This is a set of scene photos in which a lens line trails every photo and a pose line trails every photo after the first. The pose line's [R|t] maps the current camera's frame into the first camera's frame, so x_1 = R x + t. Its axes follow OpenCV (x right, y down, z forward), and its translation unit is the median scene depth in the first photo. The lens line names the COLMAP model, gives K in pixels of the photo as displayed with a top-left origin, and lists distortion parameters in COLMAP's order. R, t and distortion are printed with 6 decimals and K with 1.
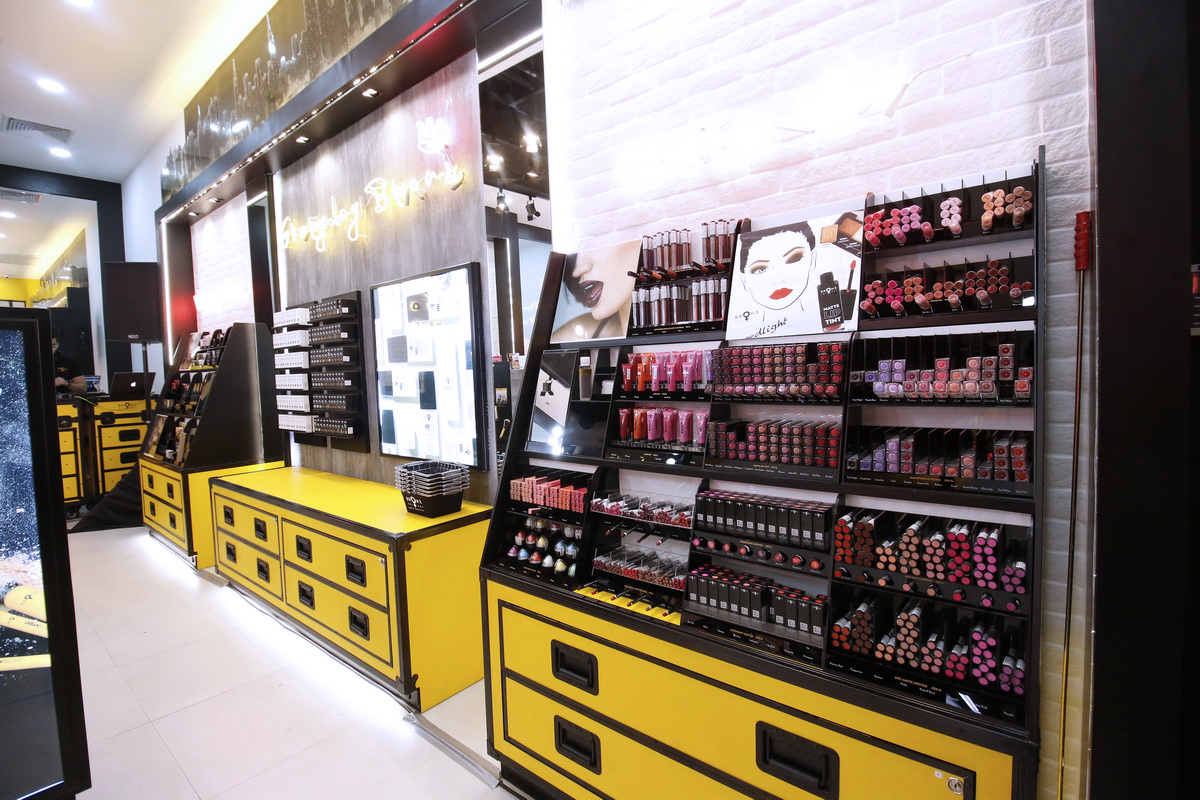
lens RADIAL K [[550.6, 0, 595.8], [0, 550.6, 394.9], [0, 0, 1]] dist [-0.001204, -0.012722]
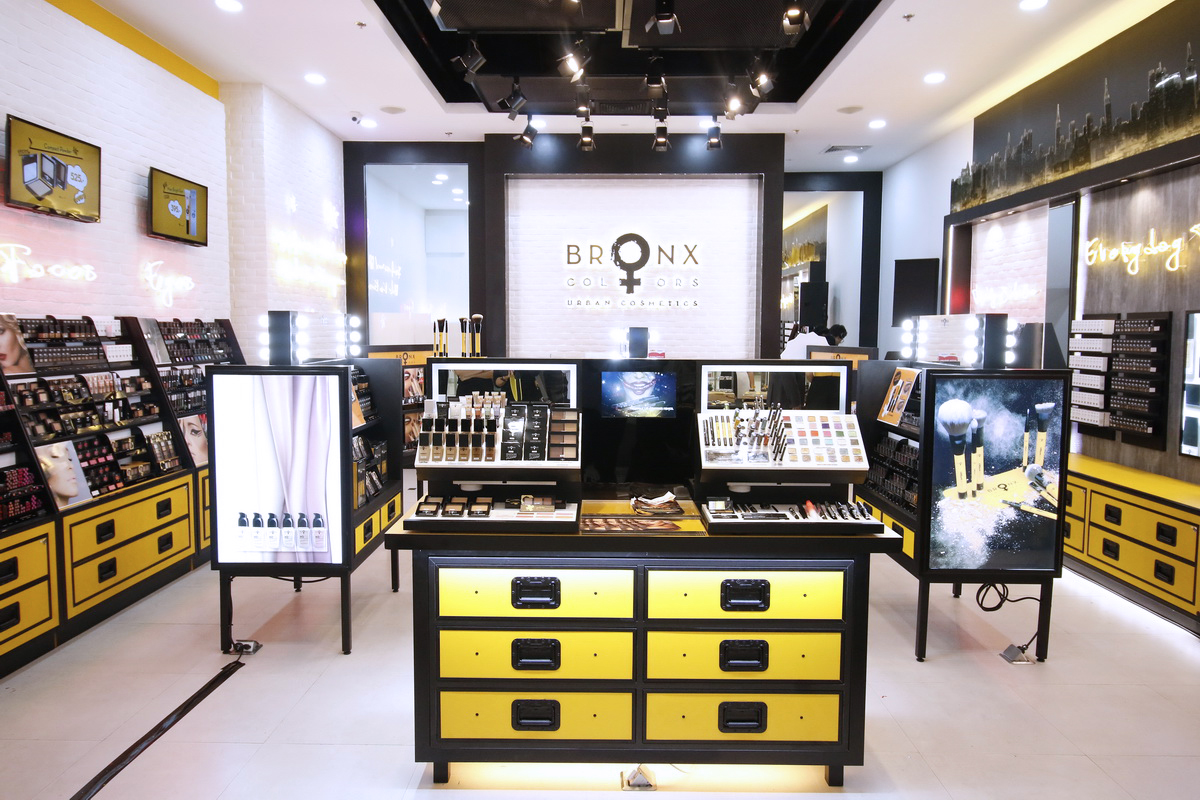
lens RADIAL K [[819.4, 0, 597.0], [0, 819.4, 394.6], [0, 0, 1]] dist [0.005681, -0.004571]
pose [[0.626497, 0.095016, -0.773611, 0.337256], [-0.061777, 0.995473, 0.072235, -0.131329], [0.776972, 0.002536, 0.629530, -2.085807]]
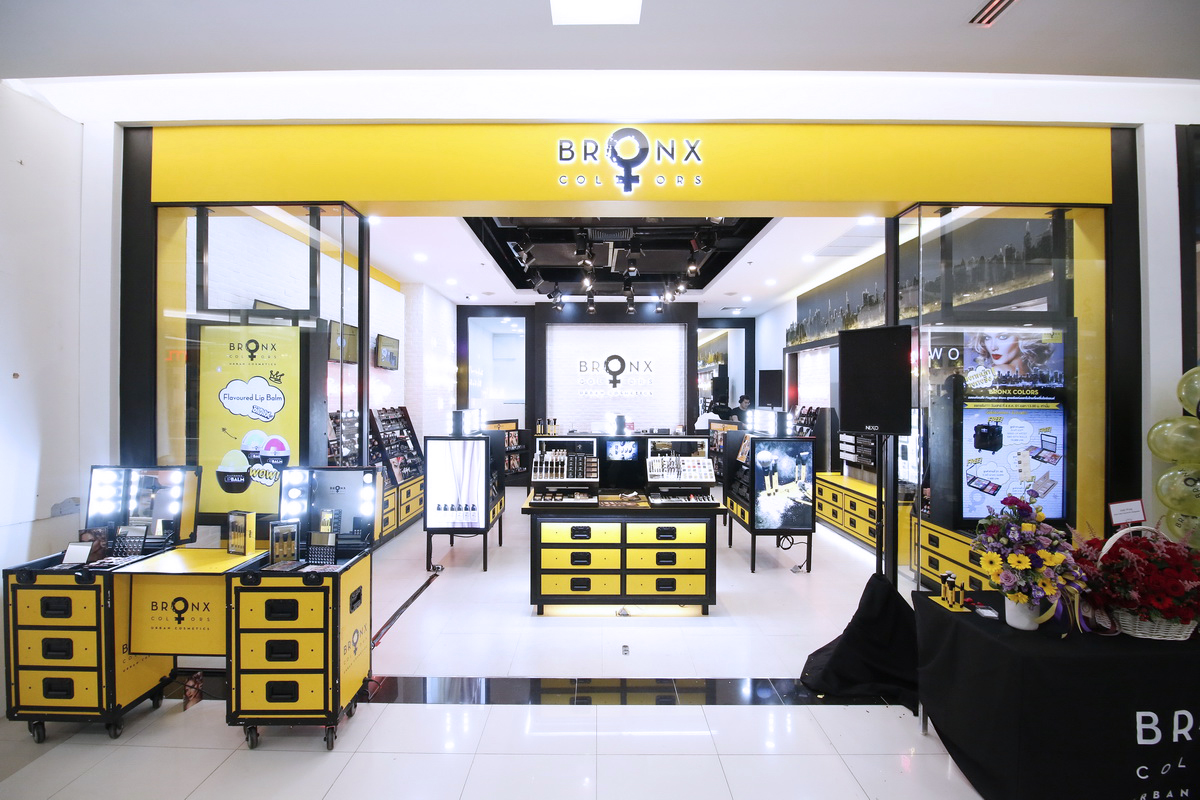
lens RADIAL K [[550.6, 0, 595.8], [0, 550.6, 394.9], [0, 0, 1]] dist [-0.001204, -0.012722]
pose [[0.635401, 0.032458, -0.771500, 1.267592], [-0.060141, 0.998161, -0.007538, -0.291299], [0.769837, 0.051188, 0.636185, -2.966788]]
